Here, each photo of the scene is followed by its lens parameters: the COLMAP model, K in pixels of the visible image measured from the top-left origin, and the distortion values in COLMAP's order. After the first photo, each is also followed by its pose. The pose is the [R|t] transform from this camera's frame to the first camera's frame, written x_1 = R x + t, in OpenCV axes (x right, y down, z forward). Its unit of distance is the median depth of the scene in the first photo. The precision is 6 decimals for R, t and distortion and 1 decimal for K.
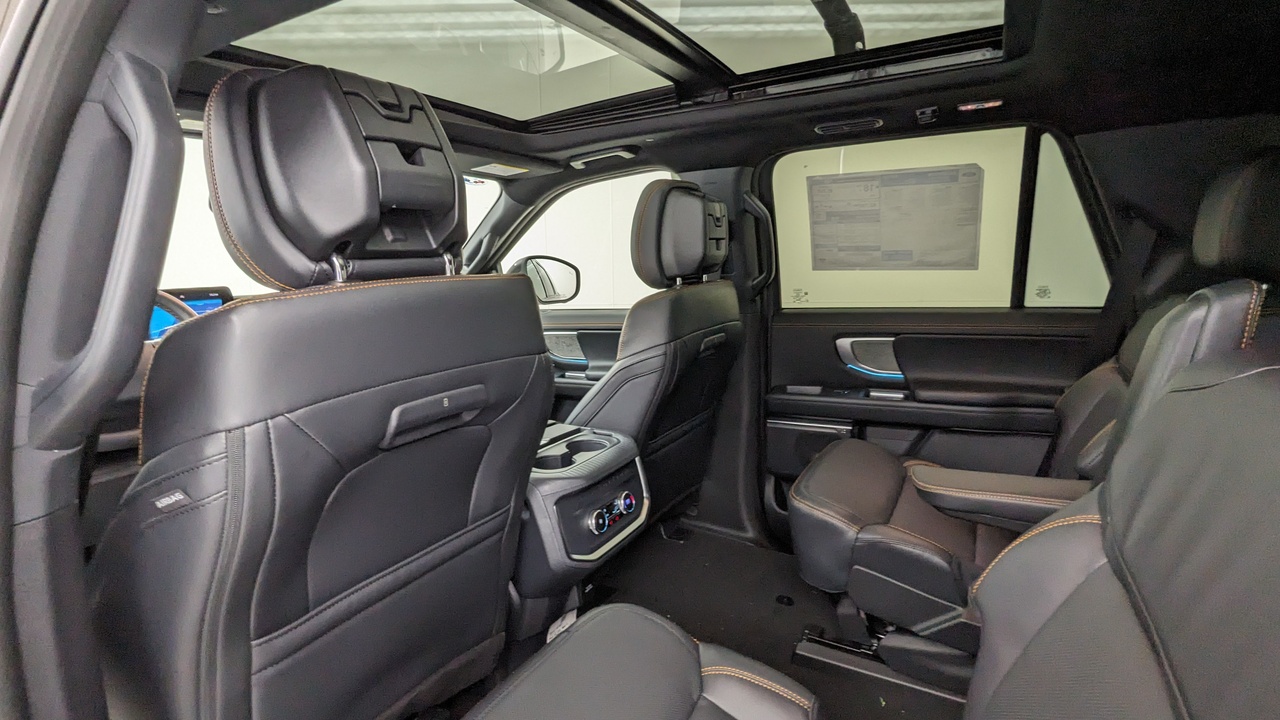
lens RADIAL K [[614.6, 0, 643.3], [0, 614.6, 354.7], [0, 0, 1]] dist [-0.001725, -0.001053]
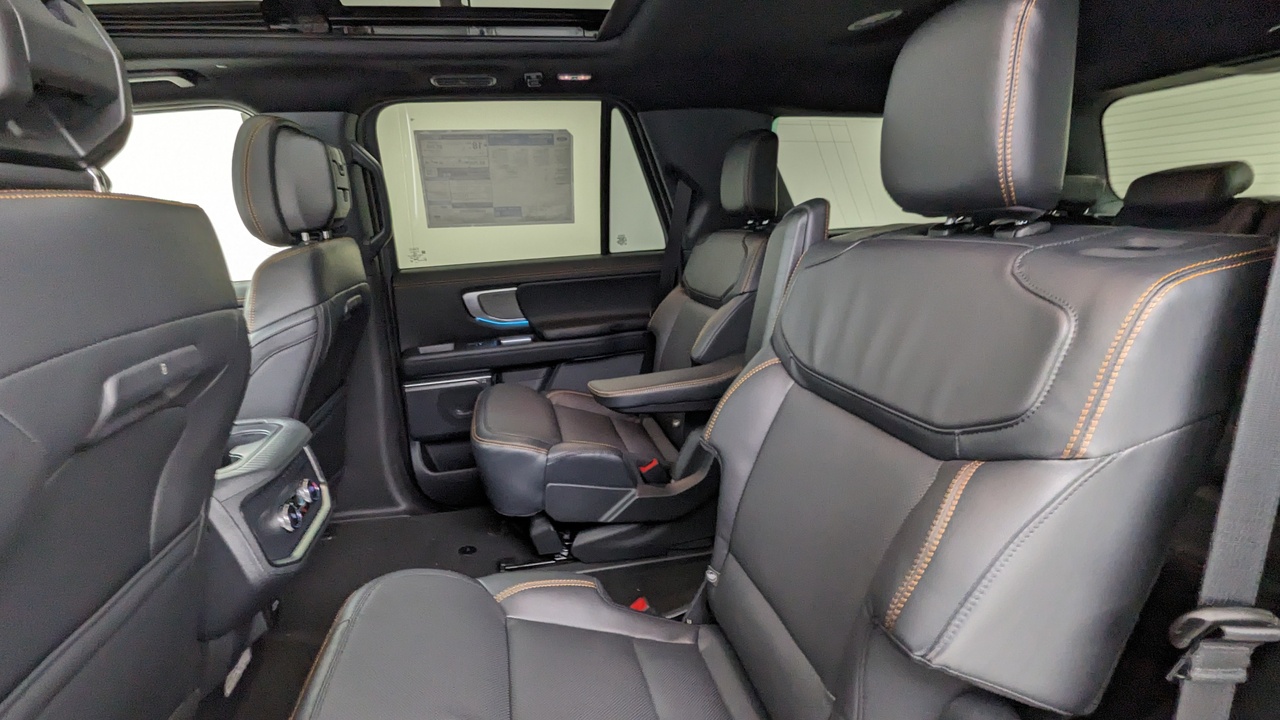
lens RADIAL K [[614.6, 0, 643.3], [0, 614.6, 354.7], [0, 0, 1]] dist [-0.001725, -0.001053]
pose [[0.743524, -0.149067, 0.651883, -0.168530], [0.126955, 0.988575, 0.081256, 0.033487], [-0.656548, 0.022344, 0.753954, 0.034176]]
